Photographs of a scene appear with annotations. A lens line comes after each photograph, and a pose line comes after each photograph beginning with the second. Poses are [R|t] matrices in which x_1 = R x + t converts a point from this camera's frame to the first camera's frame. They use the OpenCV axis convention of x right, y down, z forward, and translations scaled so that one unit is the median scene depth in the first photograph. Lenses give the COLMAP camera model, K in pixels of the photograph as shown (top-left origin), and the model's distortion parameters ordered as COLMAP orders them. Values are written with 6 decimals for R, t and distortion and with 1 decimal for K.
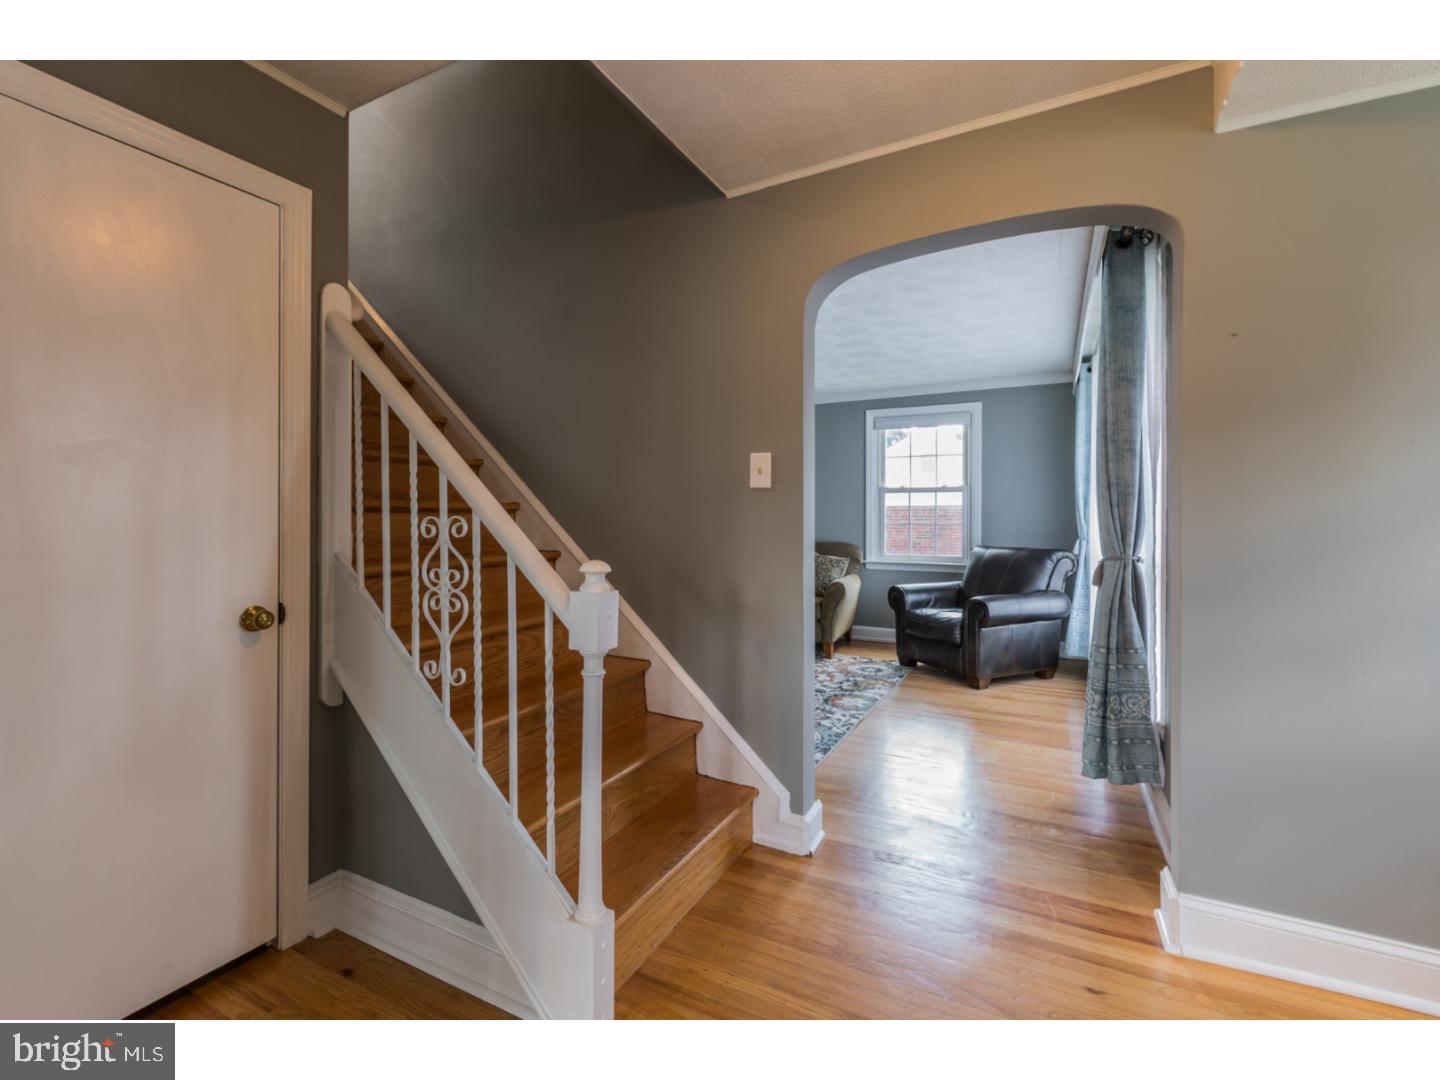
lens RADIAL K [[620.5, 0, 729.0], [0, 620.5, 532.1], [0, 0, 1]] dist [0.002631, -0.001086]
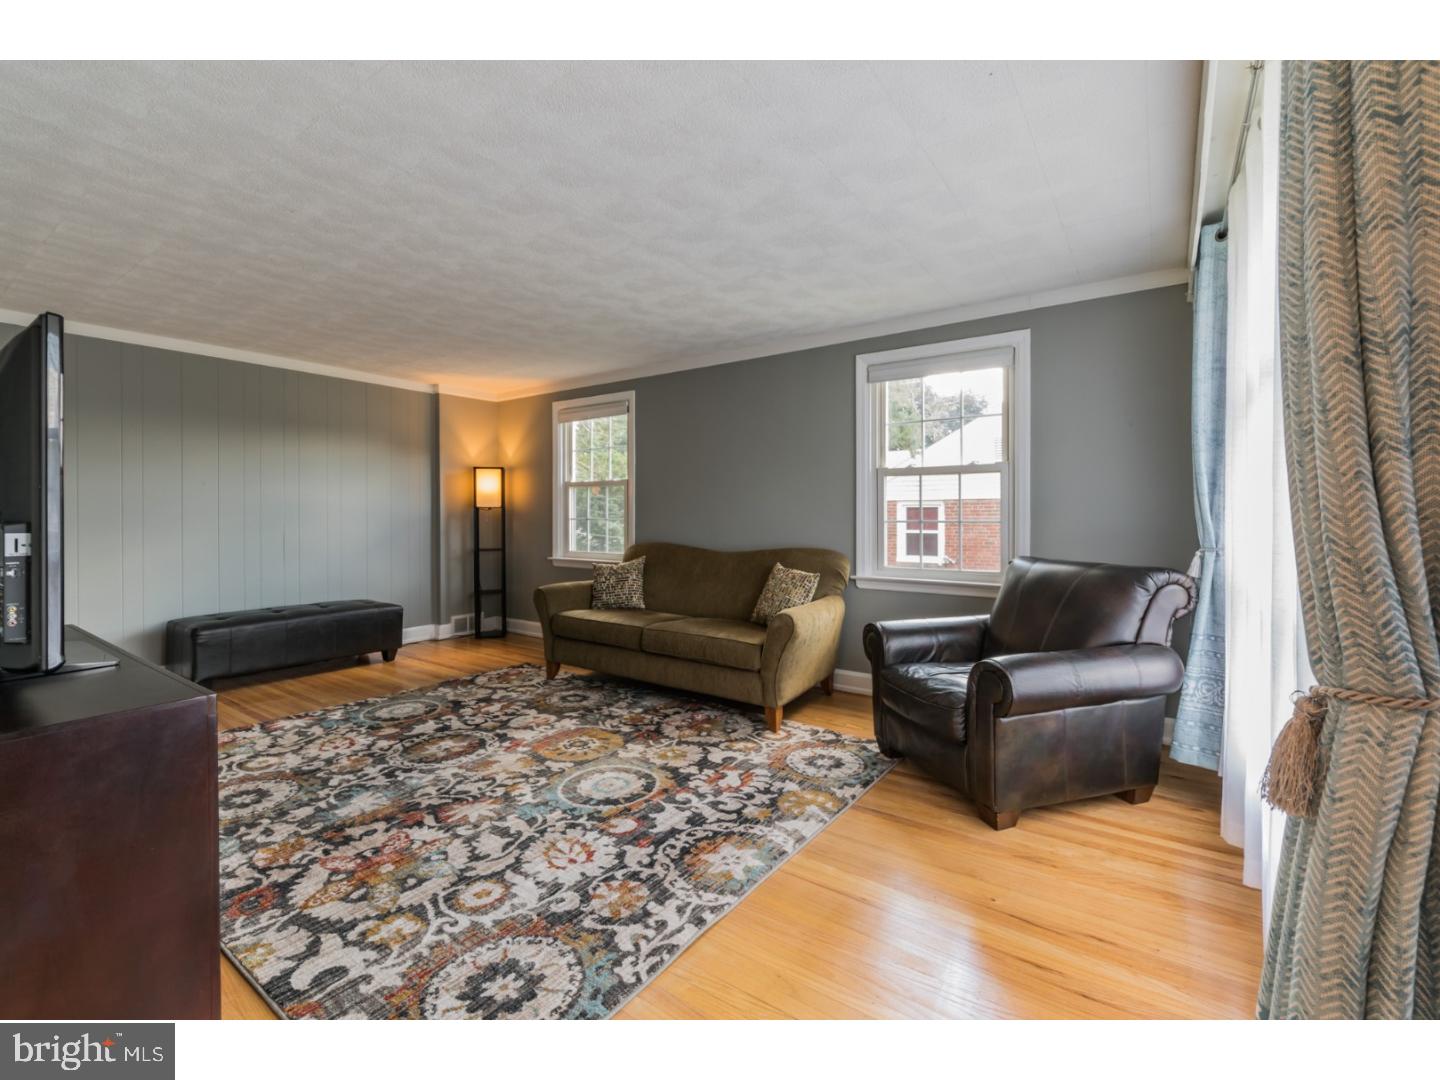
lens RADIAL K [[620.5, 0, 720.2], [0, 620.5, 526.9], [0, 0, 1]] dist [0.002631, -0.001086]
pose [[0.989650, -0.001272, -0.143498, 0.224082], [0.000981, 0.999997, -0.002098, -0.008384], [0.143500, 0.001936, 0.989648, 0.397942]]
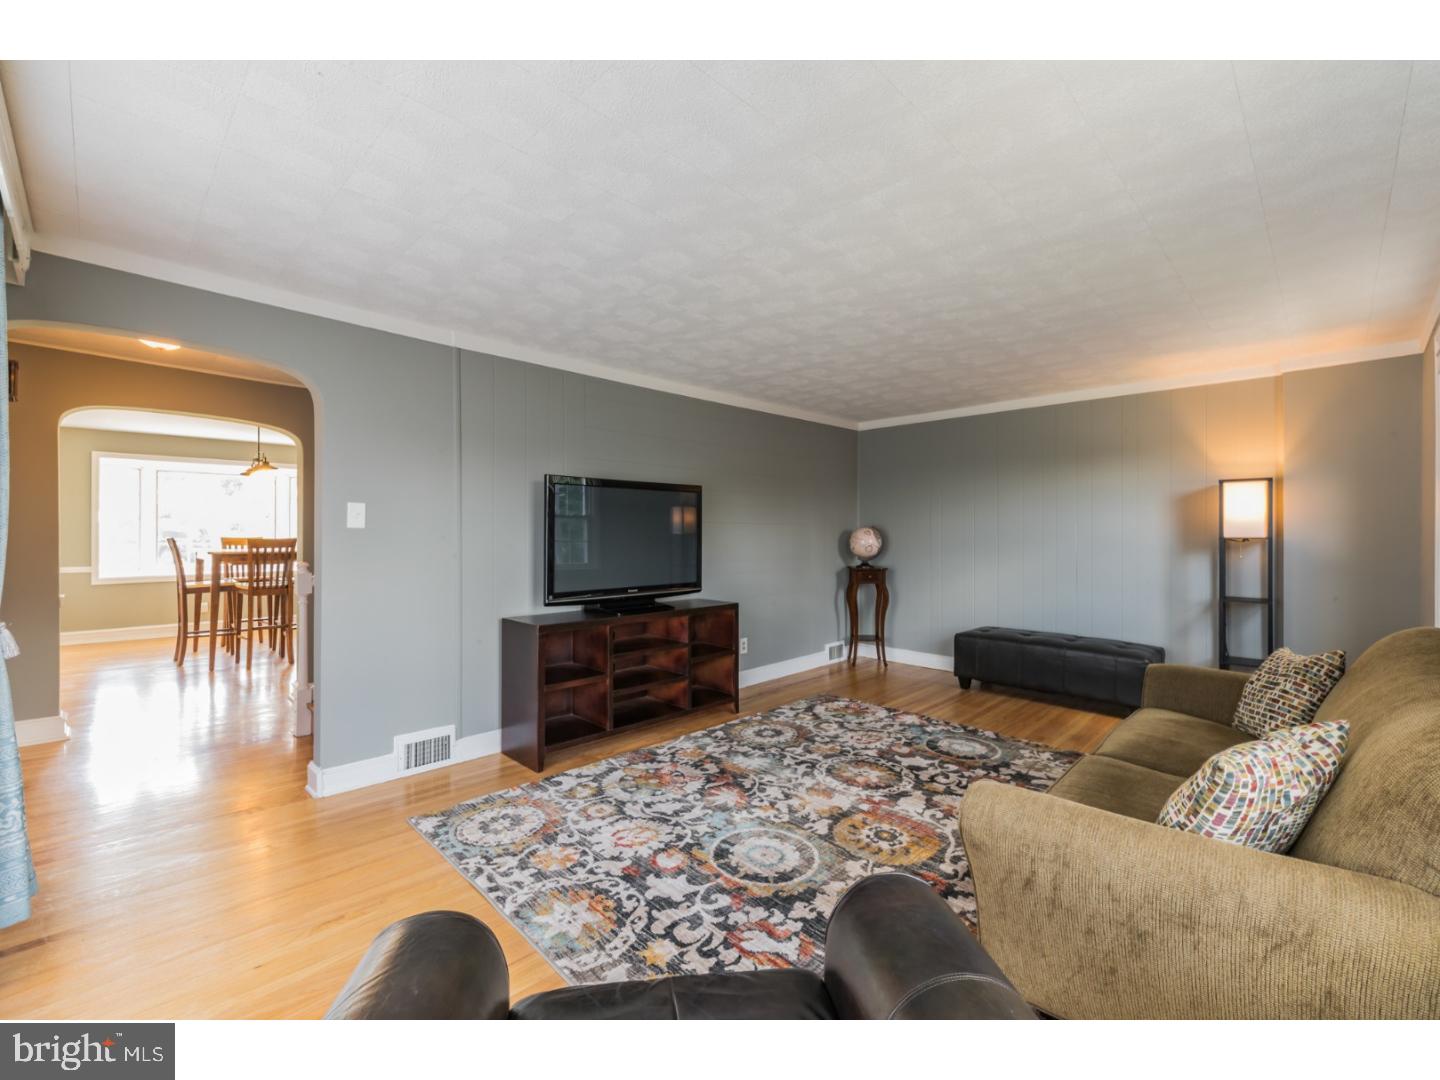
lens RADIAL K [[620.5, 0, 715.7], [0, 620.5, 535.5], [0, 0, 1]] dist [0.002631, -0.001086]
pose [[-0.310731, 0.002001, -0.950496, 0.545064], [-0.023416, 0.999678, 0.009760, -0.042725], [0.950210, 0.025290, -0.310584, 1.062908]]
